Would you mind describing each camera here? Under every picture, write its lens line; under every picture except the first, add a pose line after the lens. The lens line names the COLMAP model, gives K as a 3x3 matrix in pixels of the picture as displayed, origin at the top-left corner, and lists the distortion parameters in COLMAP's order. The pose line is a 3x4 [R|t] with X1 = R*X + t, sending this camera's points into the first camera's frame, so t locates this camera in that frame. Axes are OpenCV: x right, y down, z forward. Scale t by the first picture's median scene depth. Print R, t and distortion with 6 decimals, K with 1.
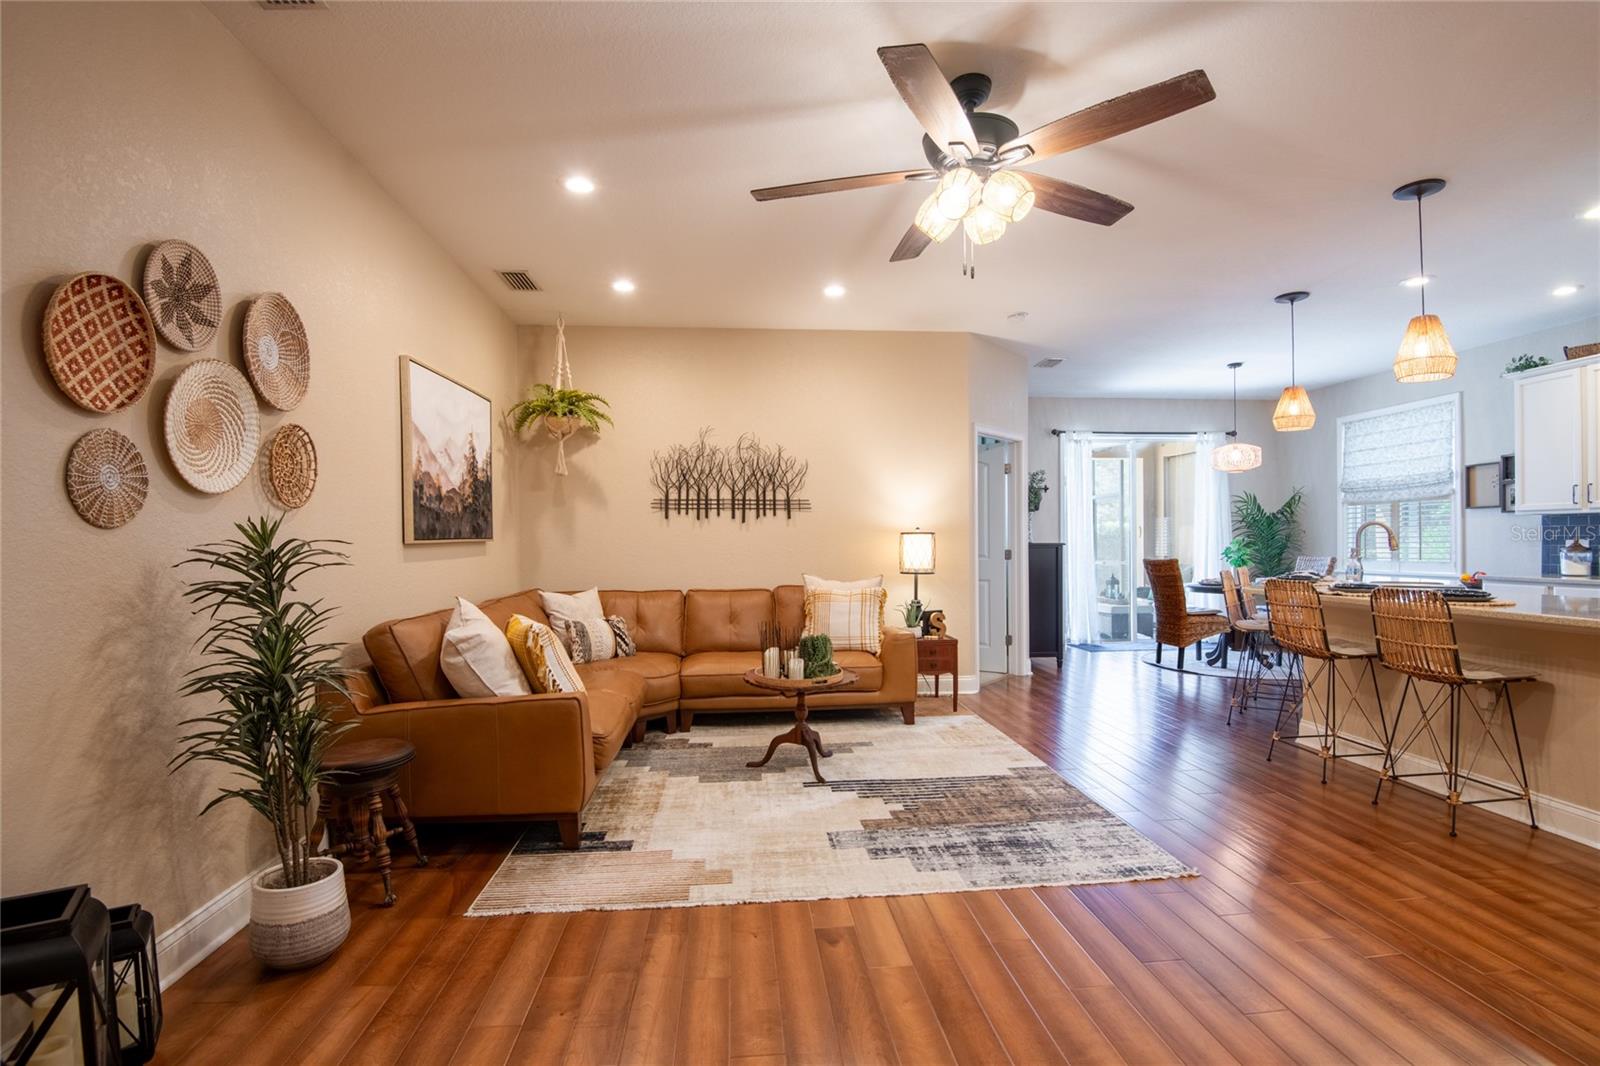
lens RADIAL K [[748.7, 0, 803.3], [0, 748.7, 546.7], [0, 0, 1]] dist [-0.011986, -0.022510]
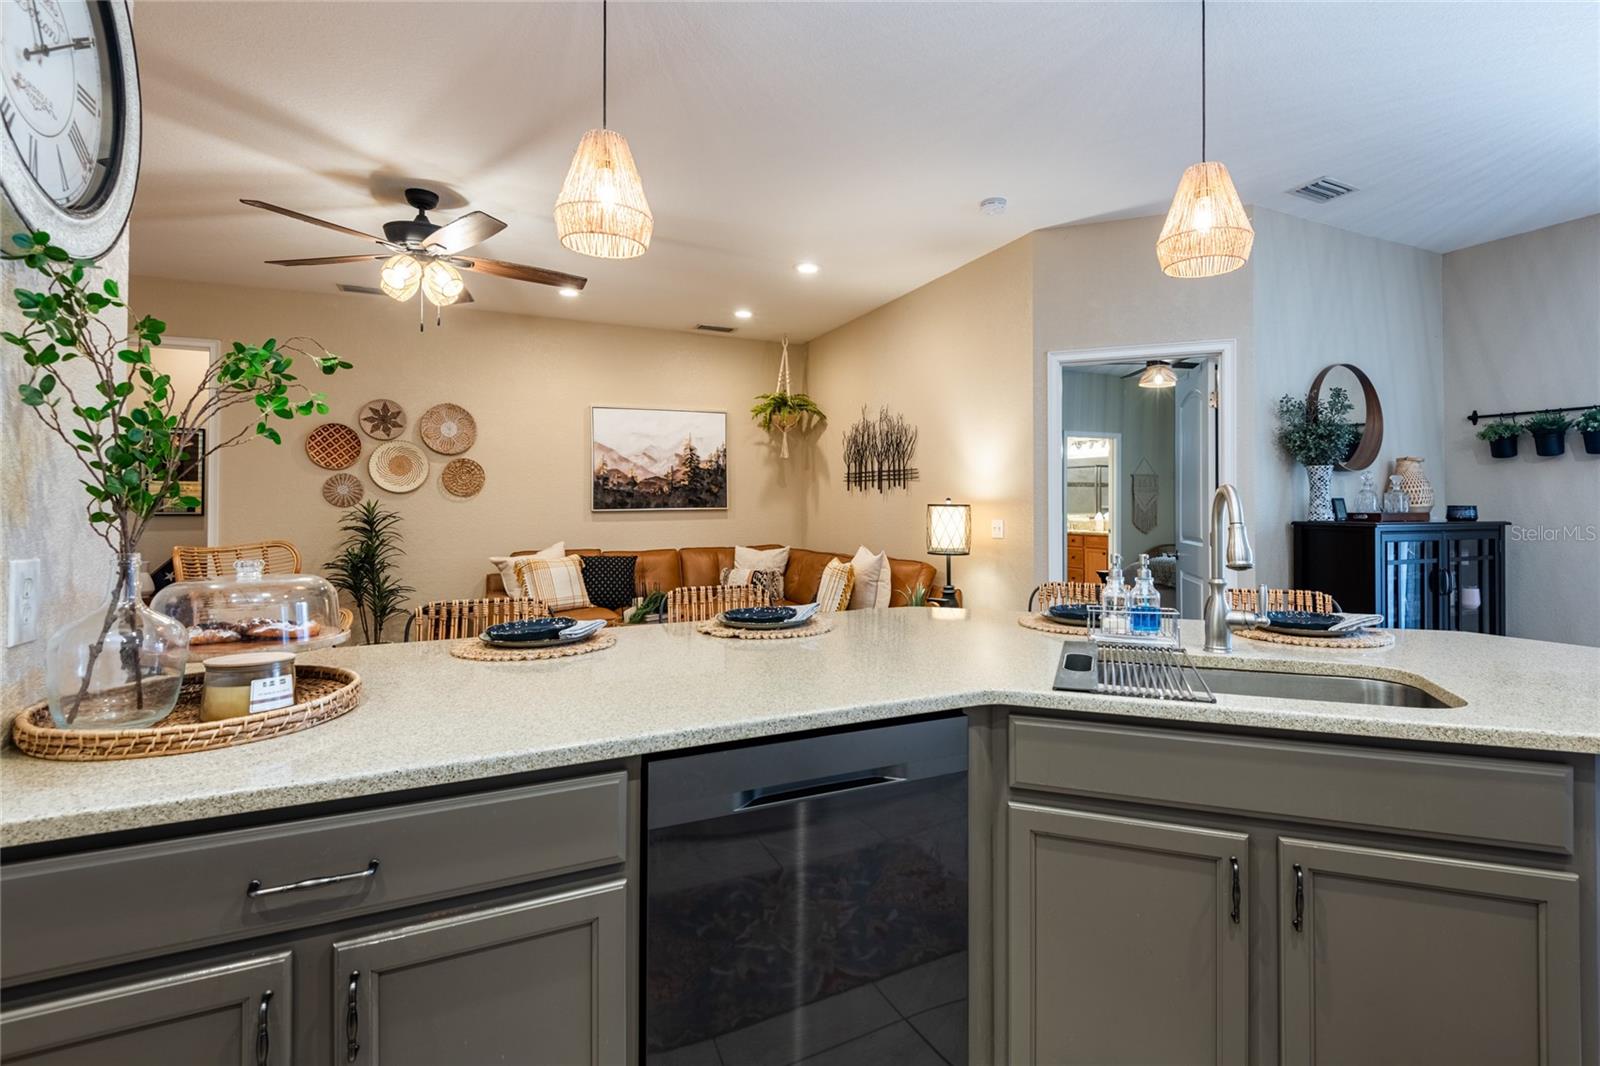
lens RADIAL K [[757.9, 0, 840.2], [0, 757.9, 504.3], [0, 0, 1]] dist [0.028751, -0.020932]
pose [[0.353587, 0.006558, -0.935379, 0.946207], [-0.008715, 0.999955, 0.003716, -0.022201], [0.935361, 0.006838, 0.353628, 0.628706]]
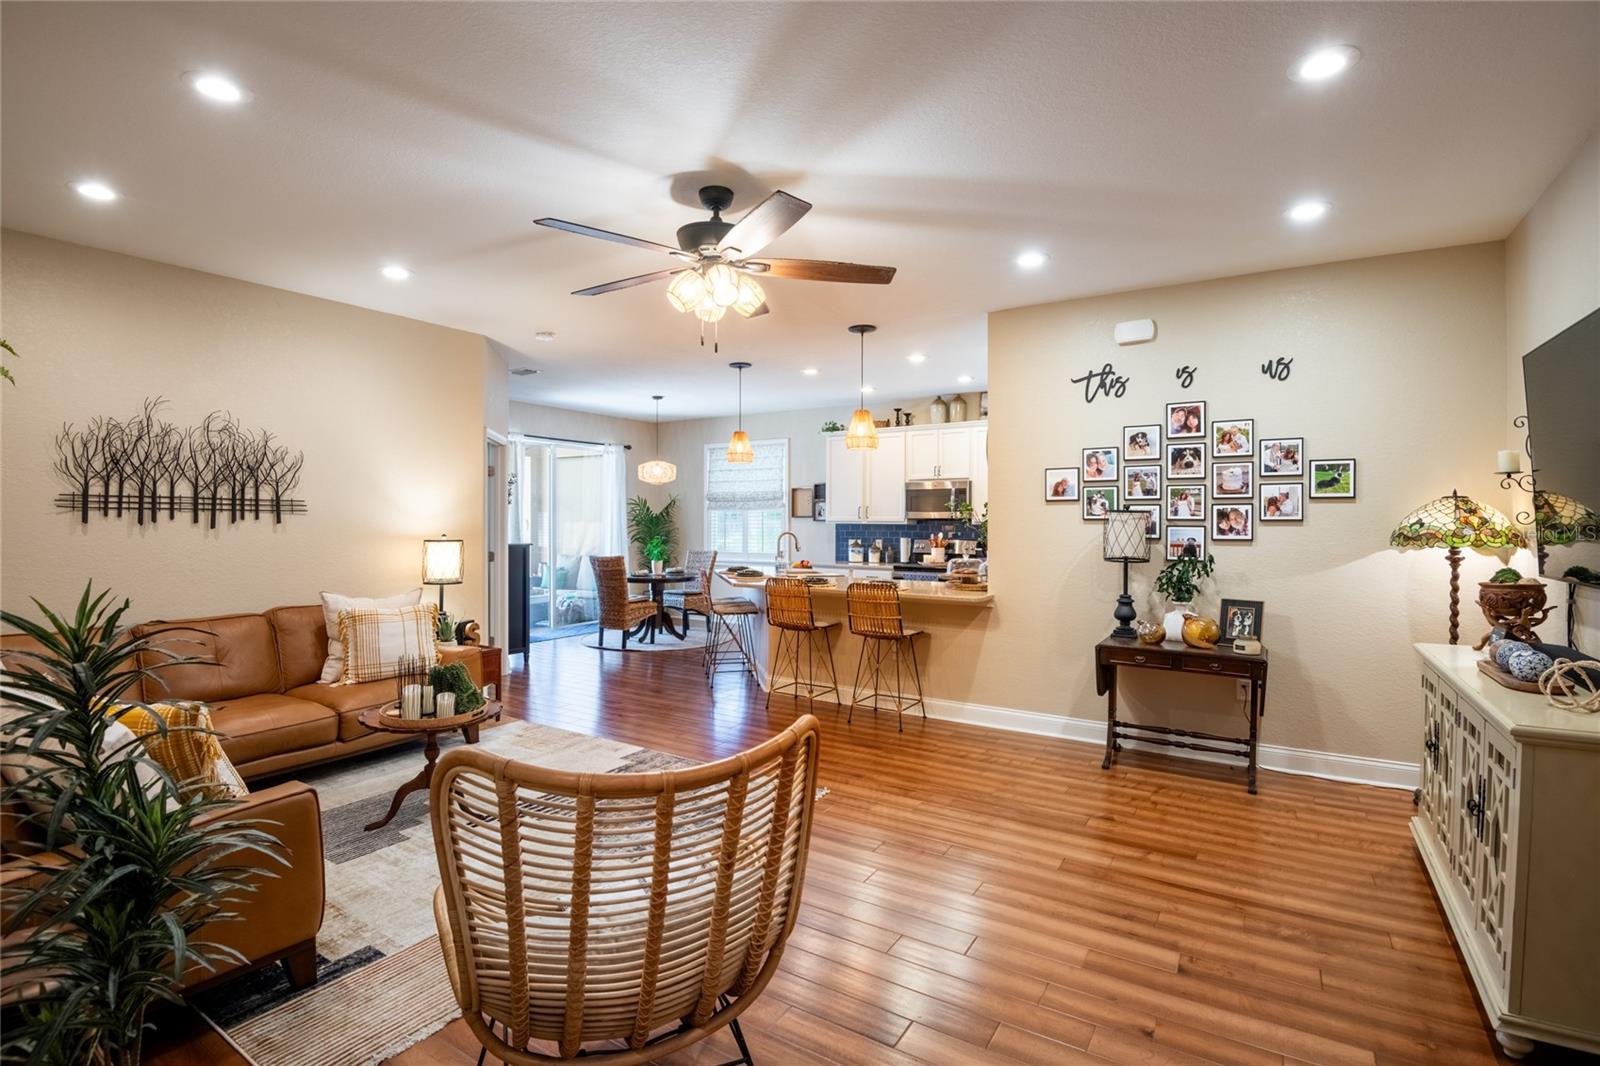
lens RADIAL K [[741.3, 0, 804.4], [0, 741.3, 523.1], [0, 0, 1]] dist [-0.010631, -0.018732]
pose [[0.609458, 0.007243, 0.792786, -0.327077], [-0.003277, 0.999973, -0.006616, -0.037535], [-0.792812, 0.001434, 0.609465, 0.076307]]
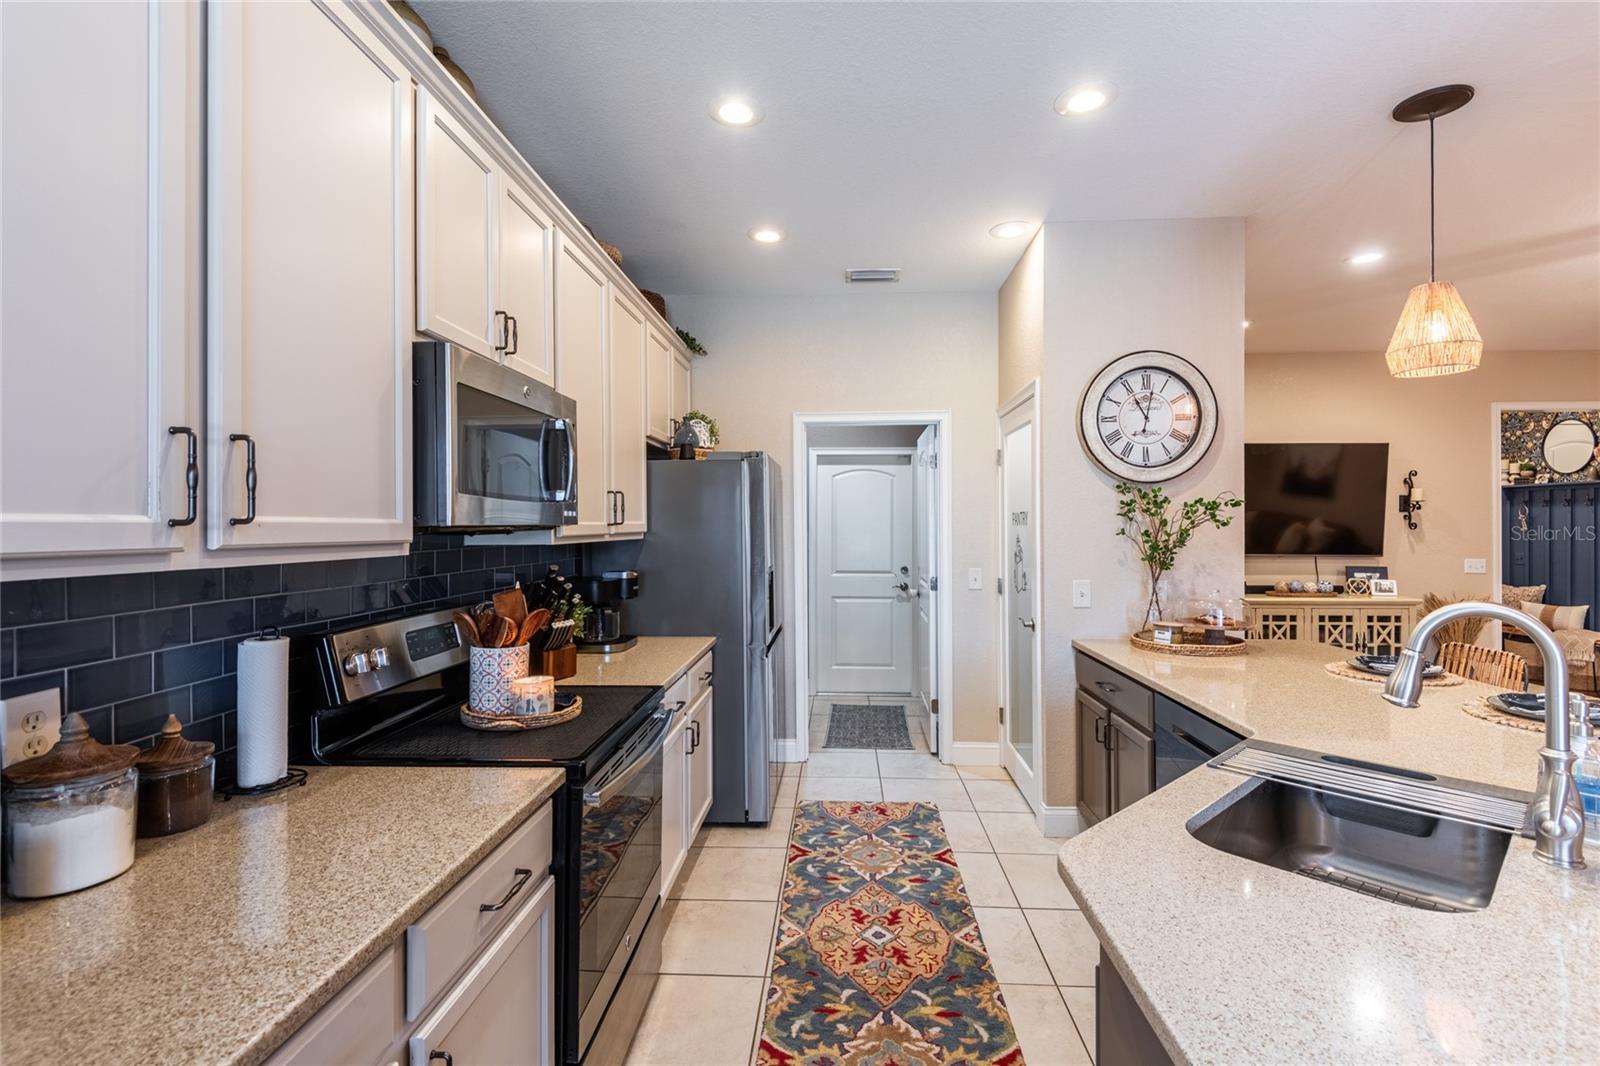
lens RADIAL K [[718.4, 0, 807.1], [0, 718.4, 524.2], [0, 0, 1]] dist [0.034785, -0.015826]
pose [[-0.990031, 0.008558, 0.140588, 0.872915], [0.009266, 0.999947, 0.004386, -0.058828], [-0.140543, 0.005645, -0.990058, 1.157439]]
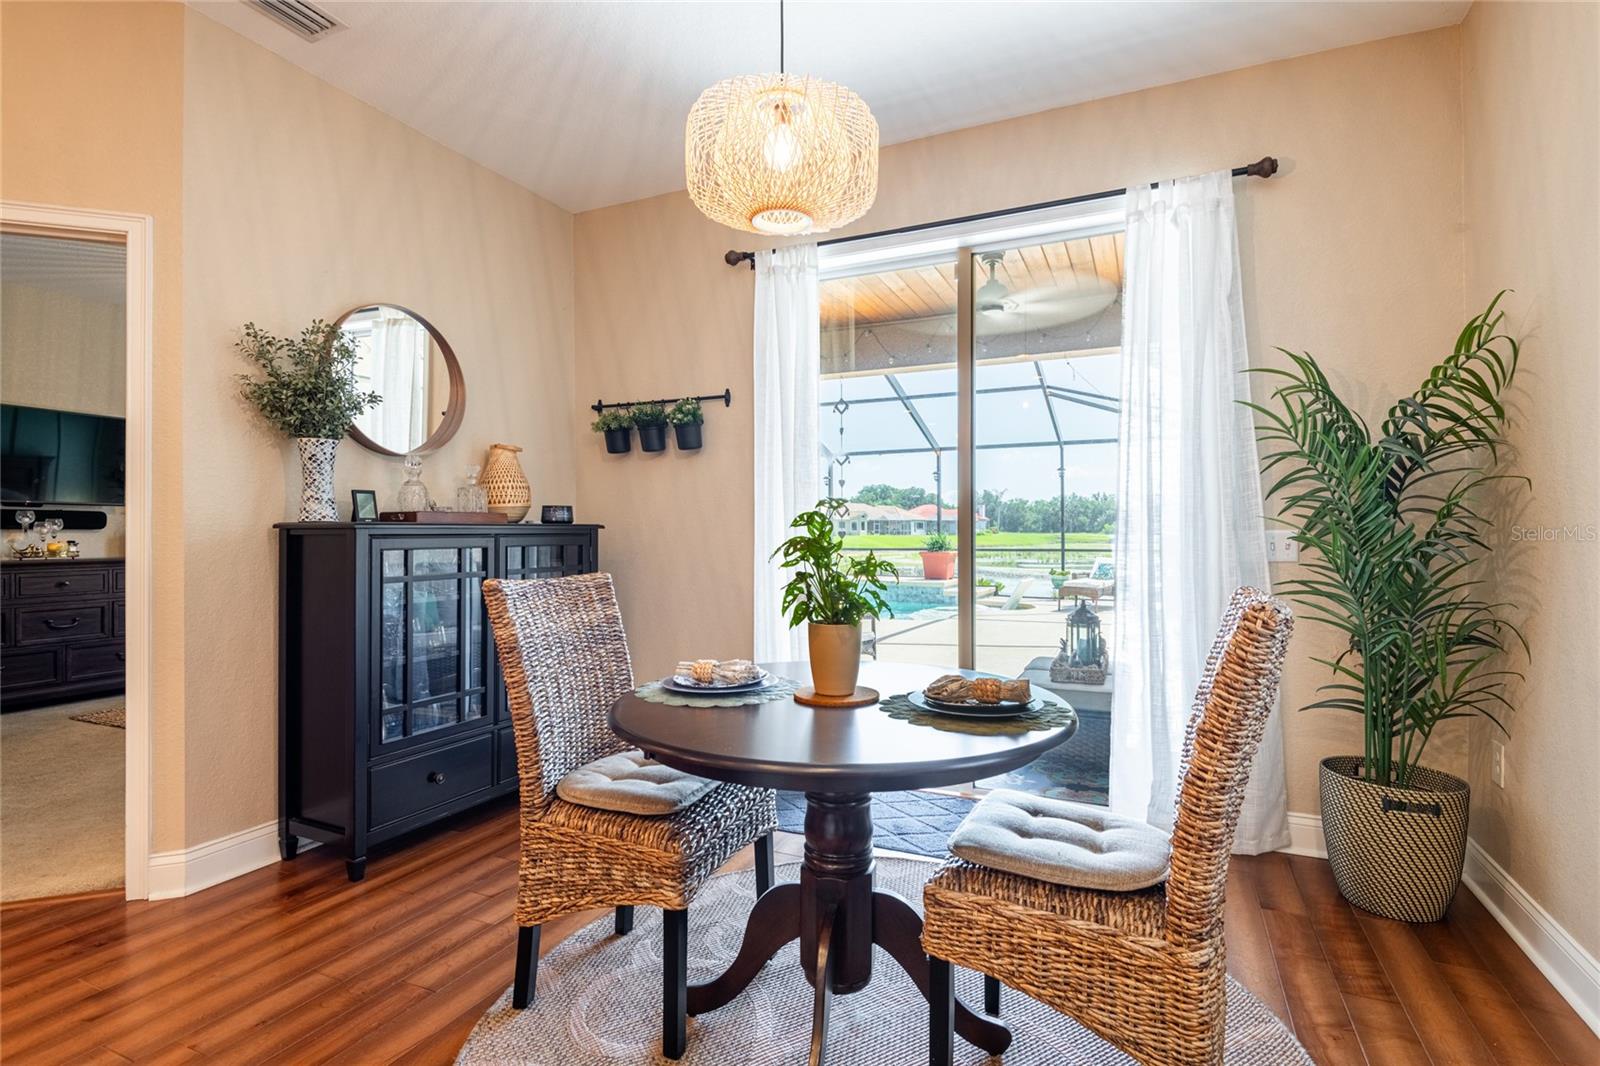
lens RADIAL K [[764.4, 0, 816.3], [0, 764.4, 523.6], [0, 0, 1]] dist [0.034100, -0.022318]
pose [[0.872183, -0.000202, -0.489180, 0.942145], [-0.006359, 0.999911, -0.011752, -0.002178], [0.489139, 0.013361, 0.872104, 1.057733]]
